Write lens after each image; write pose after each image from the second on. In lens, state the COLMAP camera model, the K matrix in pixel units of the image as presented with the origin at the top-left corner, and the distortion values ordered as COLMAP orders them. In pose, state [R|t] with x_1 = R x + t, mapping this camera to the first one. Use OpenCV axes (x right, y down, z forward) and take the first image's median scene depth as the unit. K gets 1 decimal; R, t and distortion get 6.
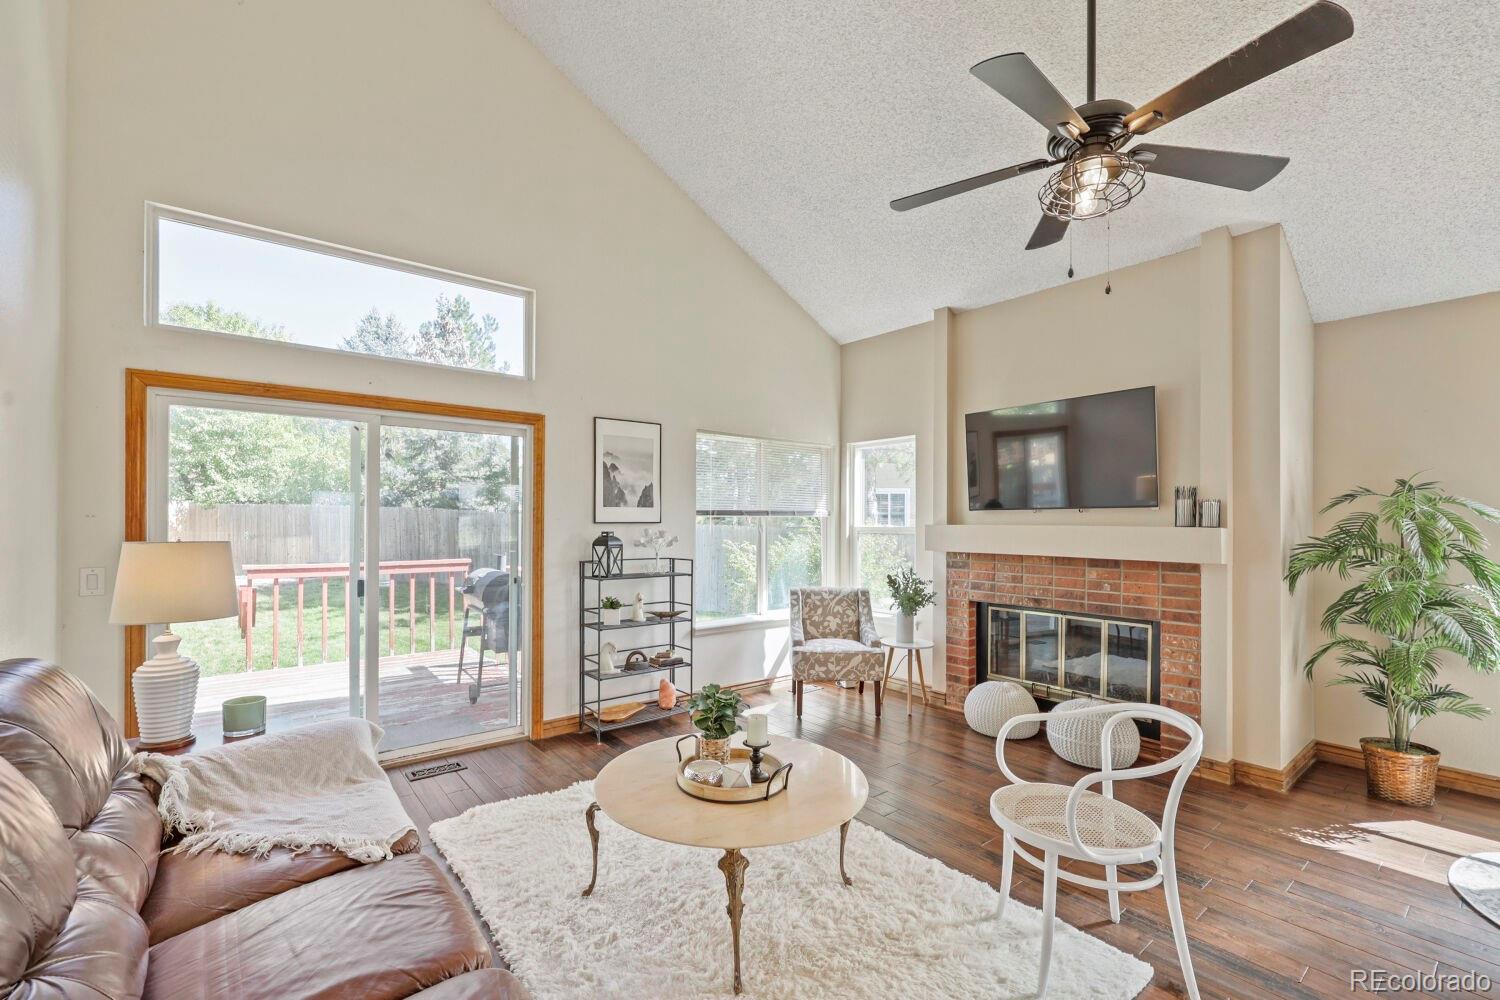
lens RADIAL K [[639.1, 0, 748.7], [0, 639.1, 522.6], [0, 0, 1]] dist [0.000092, 0.000063]
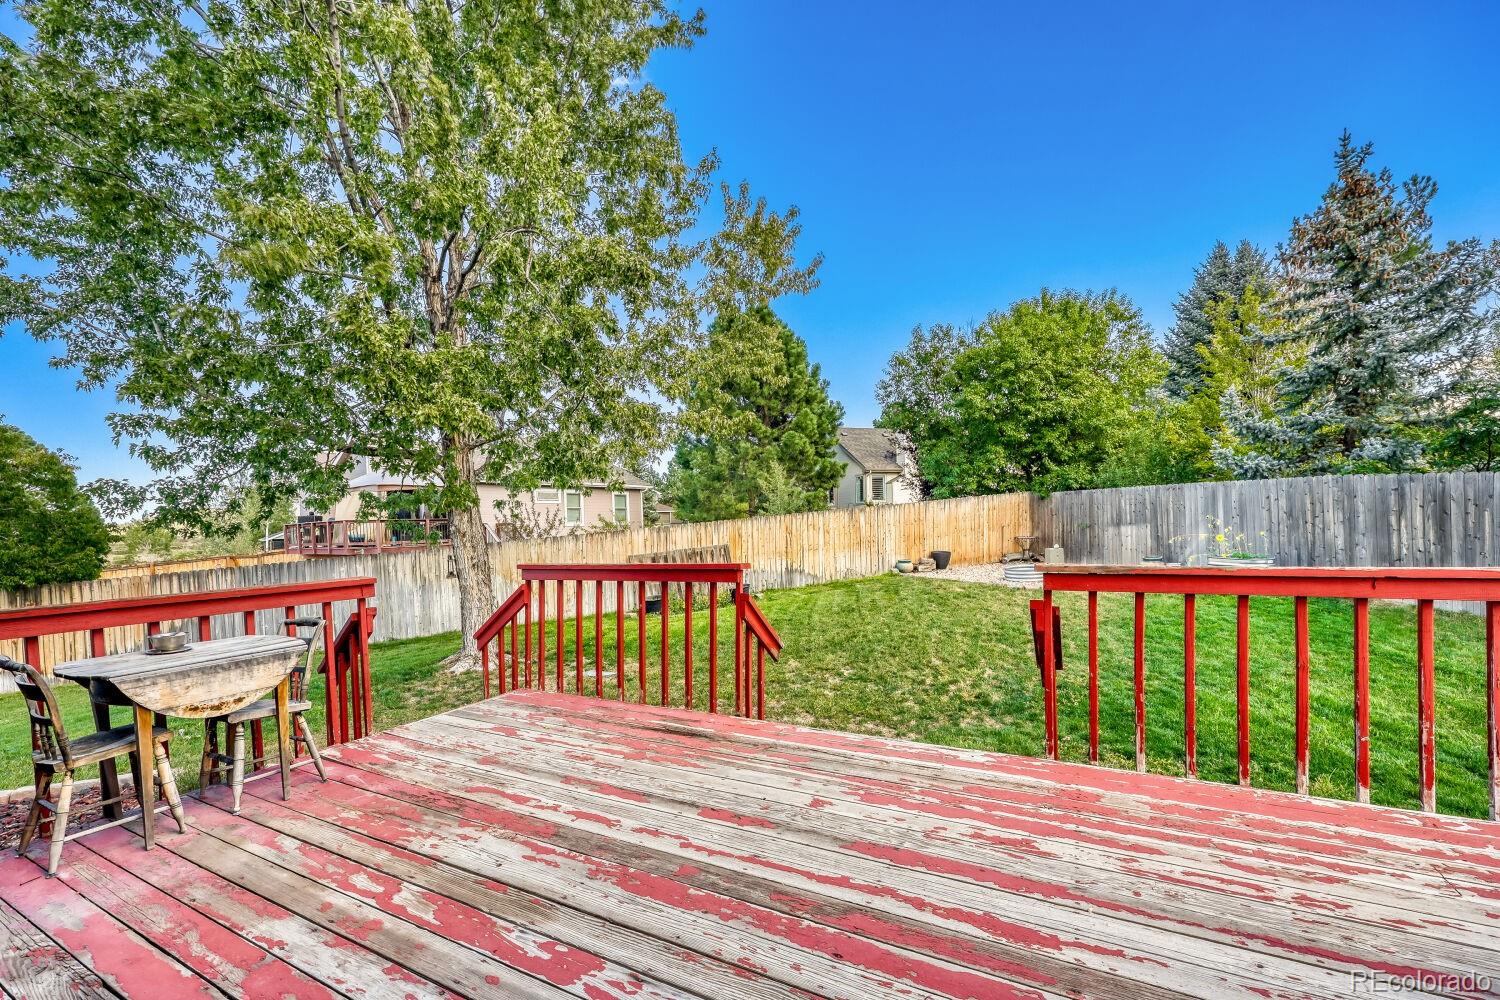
lens RADIAL K [[615.2, 0, 744.2], [0, 615.2, 526.3], [0, 0, 1]] dist [0.001160, 0.000073]
pose [[0.378749, -0.011562, -0.925427, -0.552696], [0.020657, 0.999778, -0.004037, 0.059110], [0.925269, -0.017587, 0.378904, 0.811880]]
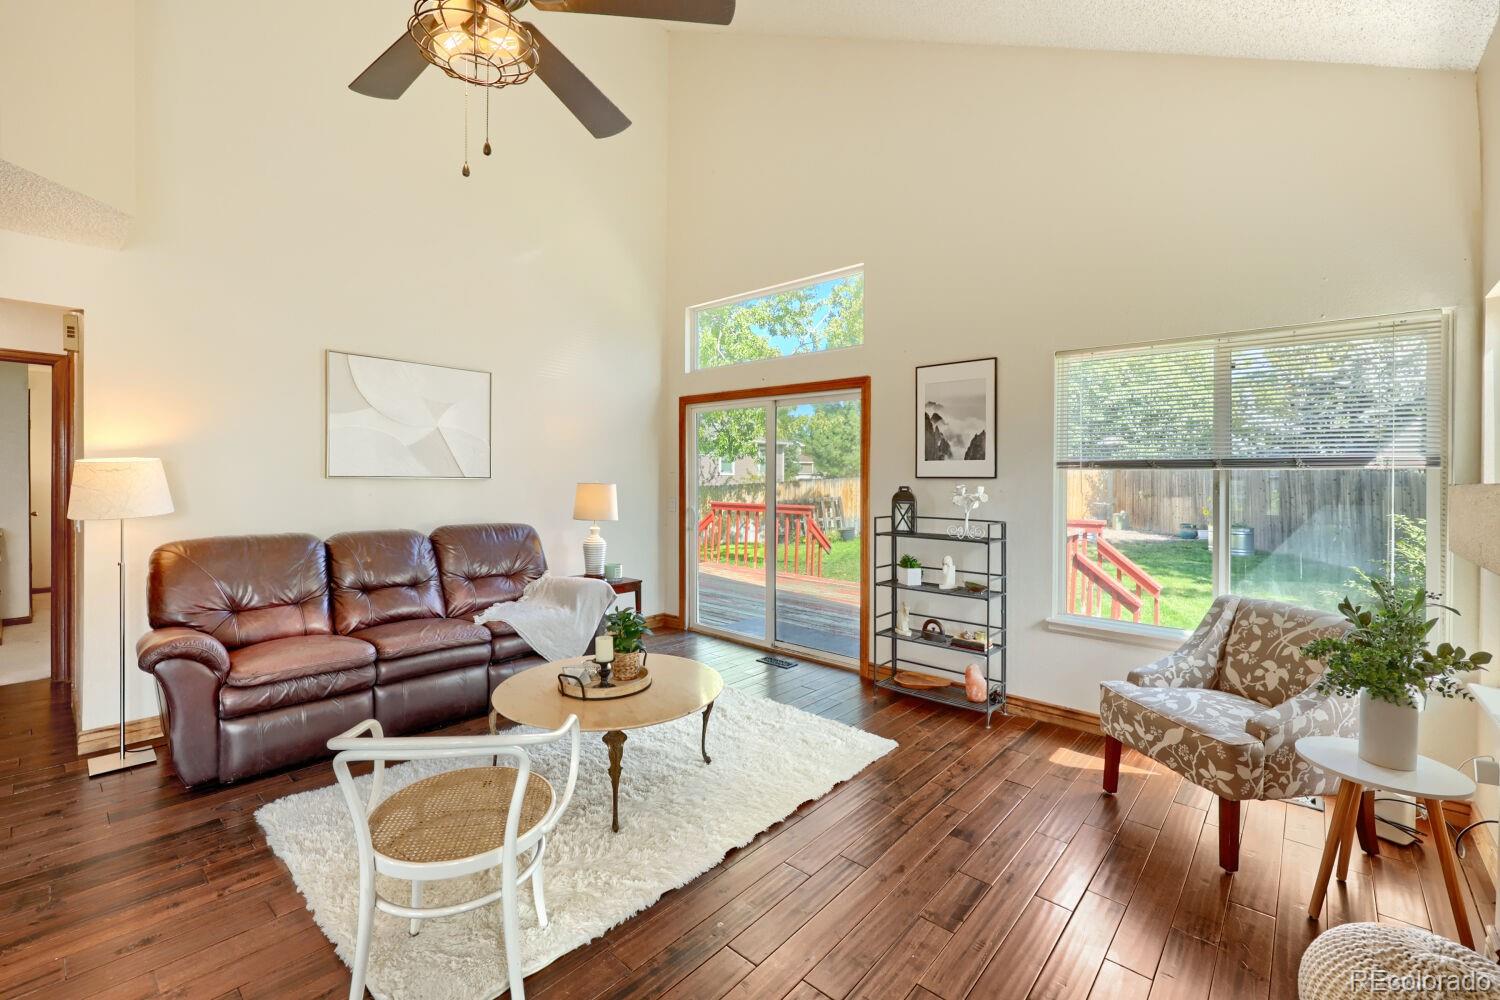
lens RADIAL K [[638.8, 0, 751.3], [0, 638.8, 483.6], [0, 0, 1]] dist [-0.000765, -0.000072]
pose [[0.172464, 0.008670, -0.984978, 0.642745], [-0.011293, 0.999913, 0.006824, 0.005543], [0.984951, 0.009947, 0.172547, 0.570455]]
